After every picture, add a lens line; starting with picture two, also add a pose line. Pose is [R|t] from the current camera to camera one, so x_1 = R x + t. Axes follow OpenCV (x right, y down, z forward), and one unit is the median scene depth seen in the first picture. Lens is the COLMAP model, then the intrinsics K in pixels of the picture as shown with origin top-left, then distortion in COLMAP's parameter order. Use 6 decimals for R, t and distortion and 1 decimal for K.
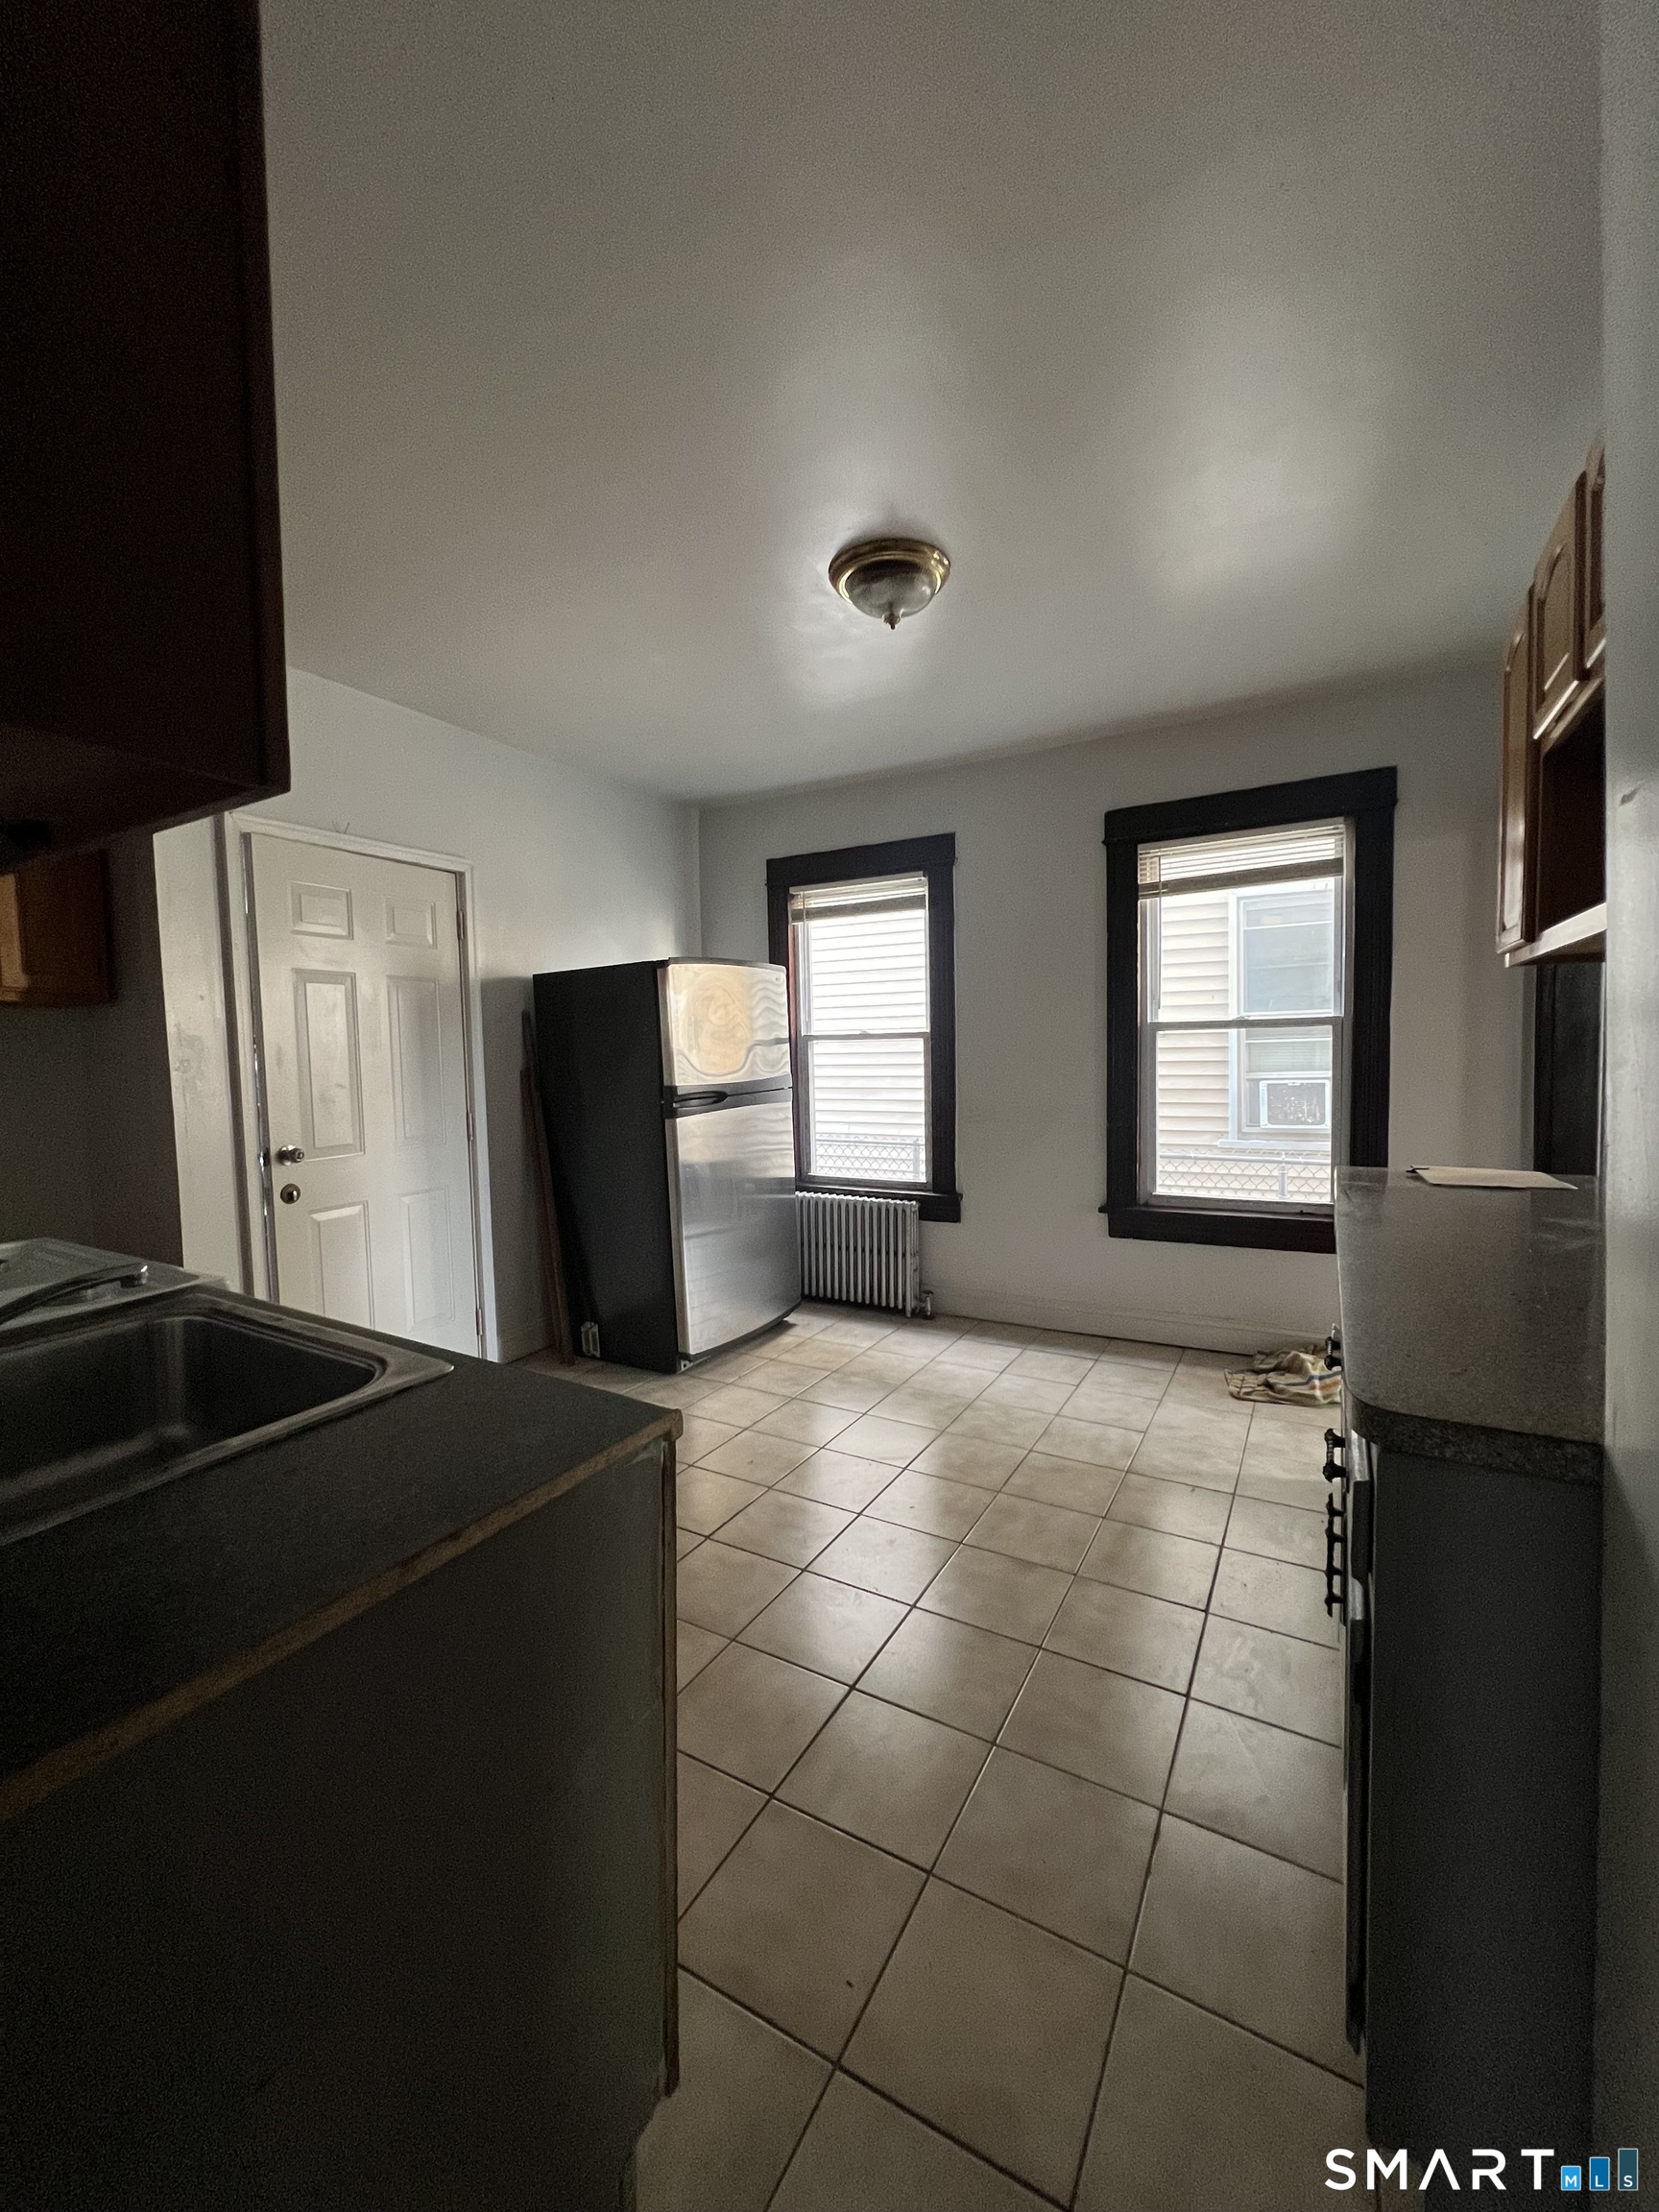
lens RADIAL K [[892.5, 0, 827.9], [0, 892.5, 1099.9], [0, 0, 1]] dist [-0.001252, -0.000108]
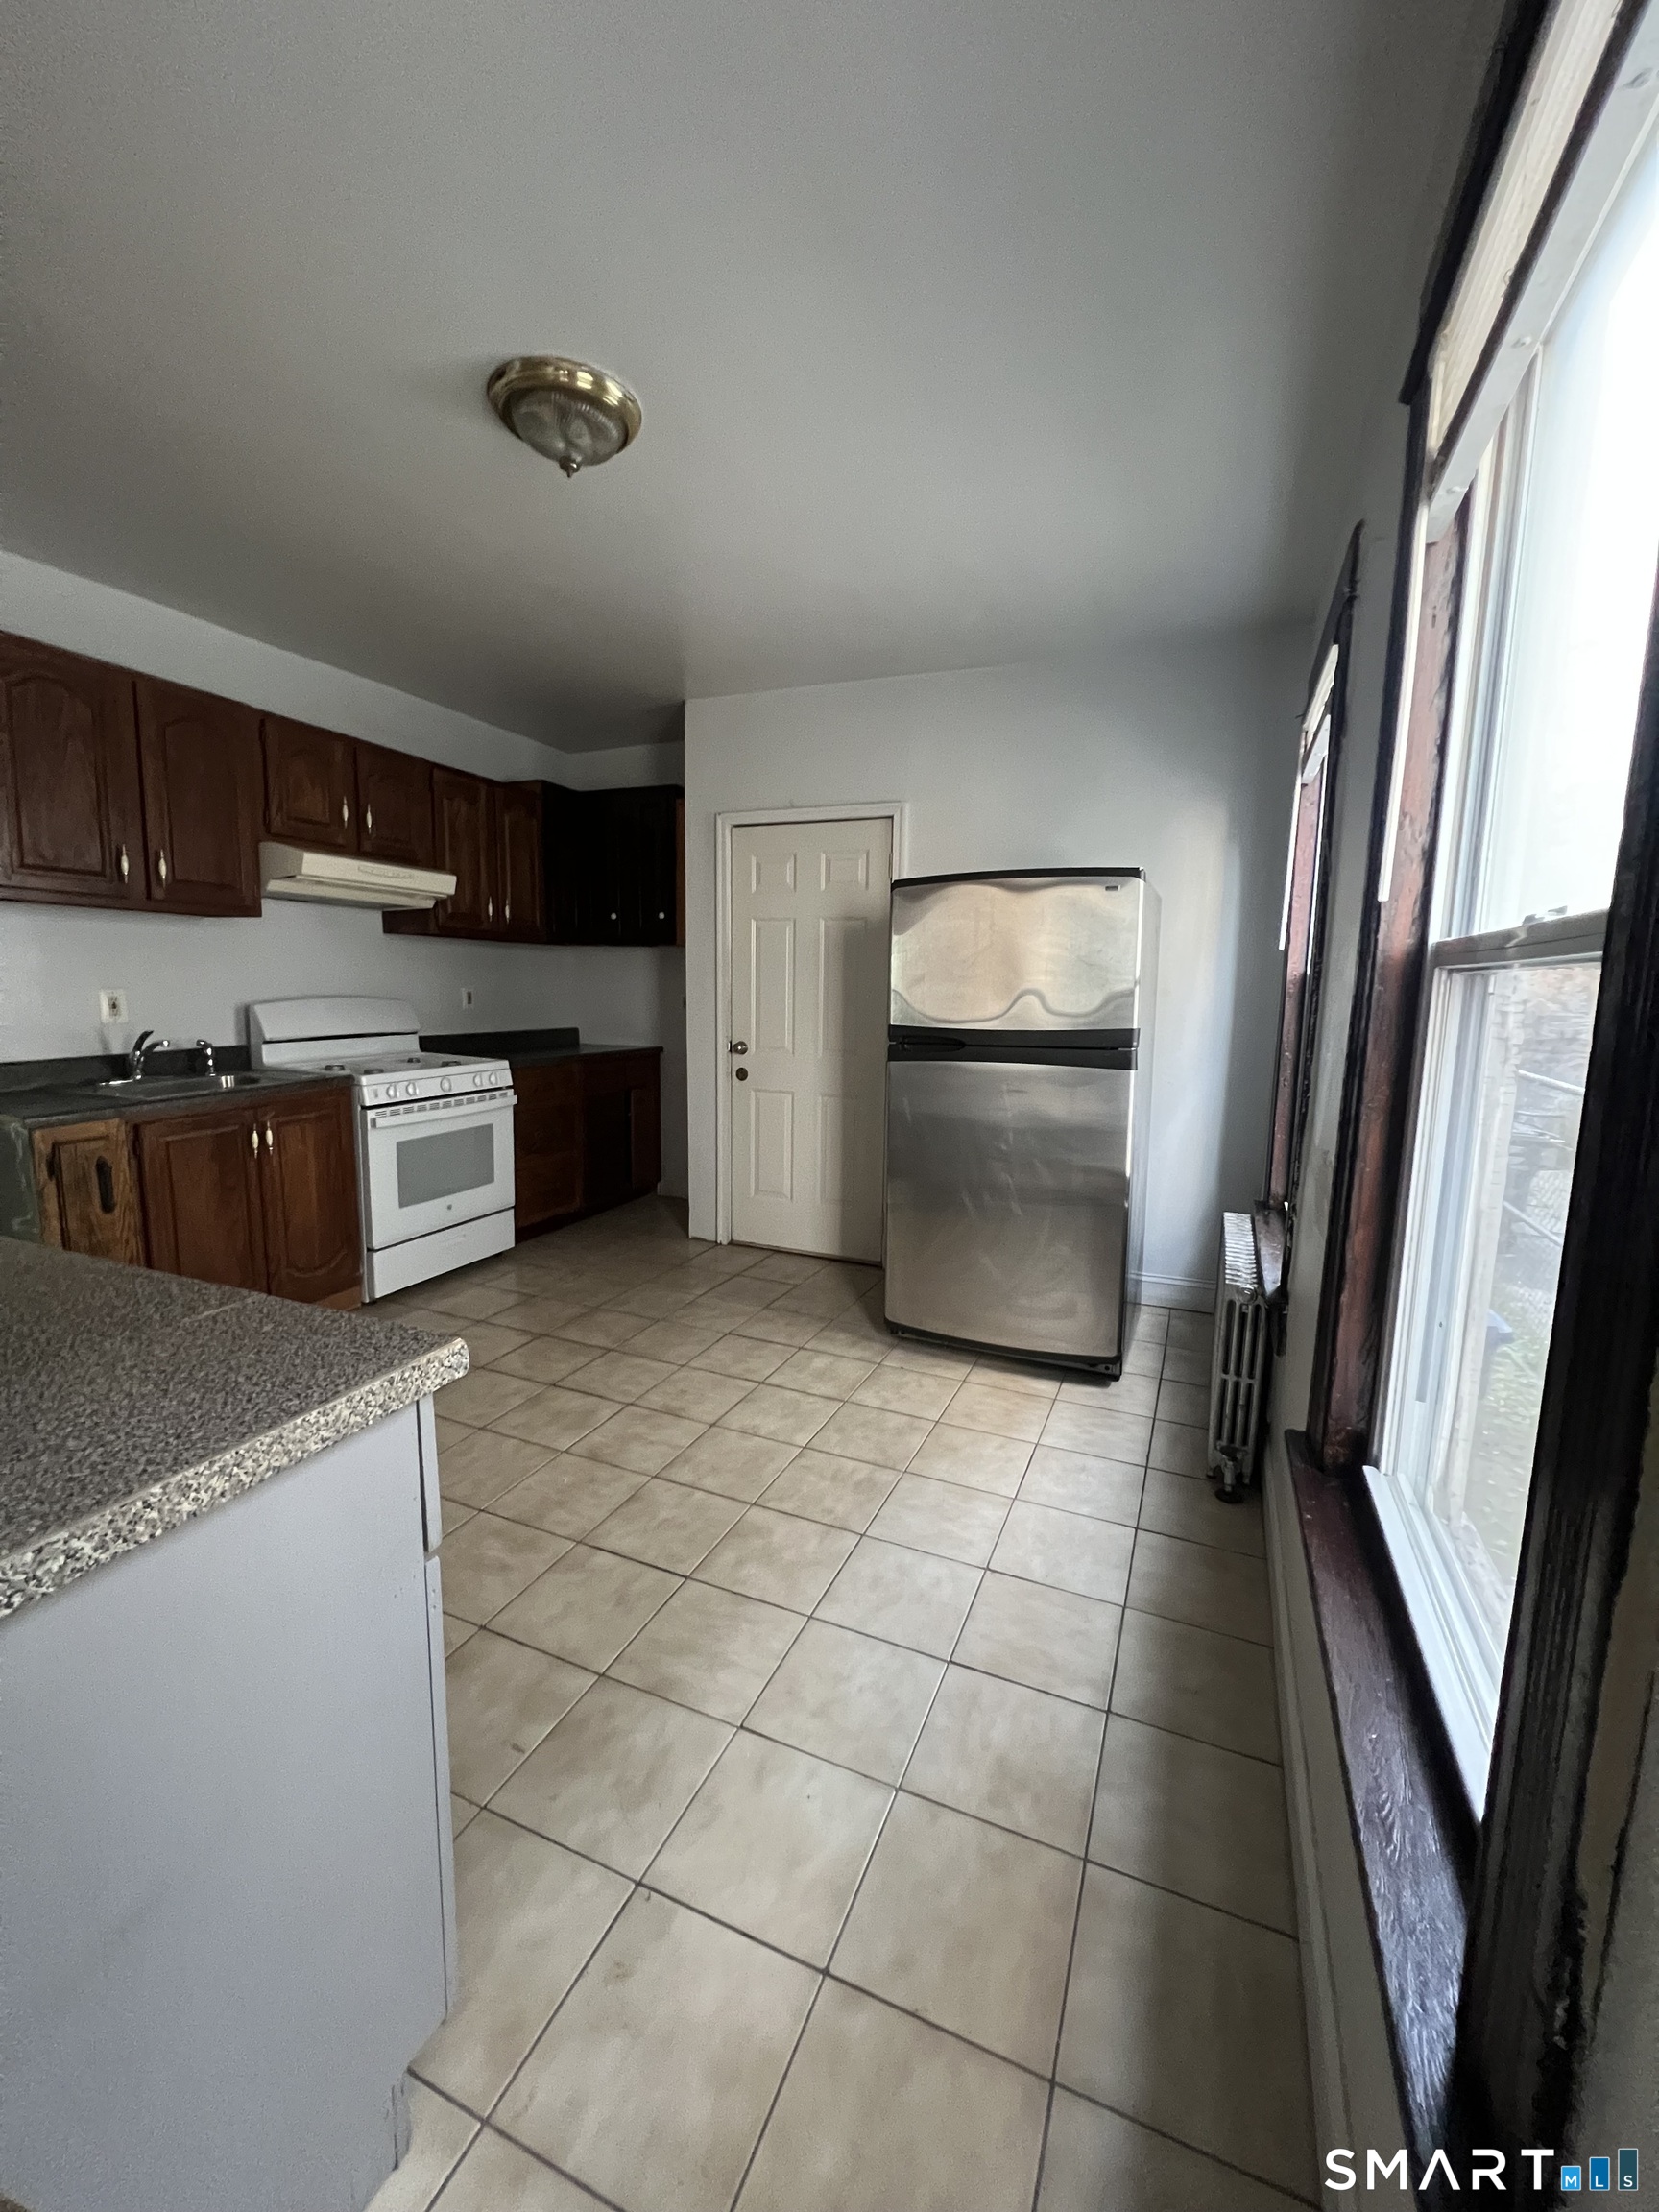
lens RADIAL K [[894.6, 0, 831.1], [0, 894.6, 1108.6], [0, 0, 1]] dist [0.001130, 0.000077]
pose [[0.103098, 0.161857, -0.981414, 0.725610], [-0.076404, 0.985045, 0.154429, -0.063964], [0.991732, 0.059062, 0.113922, 0.859815]]
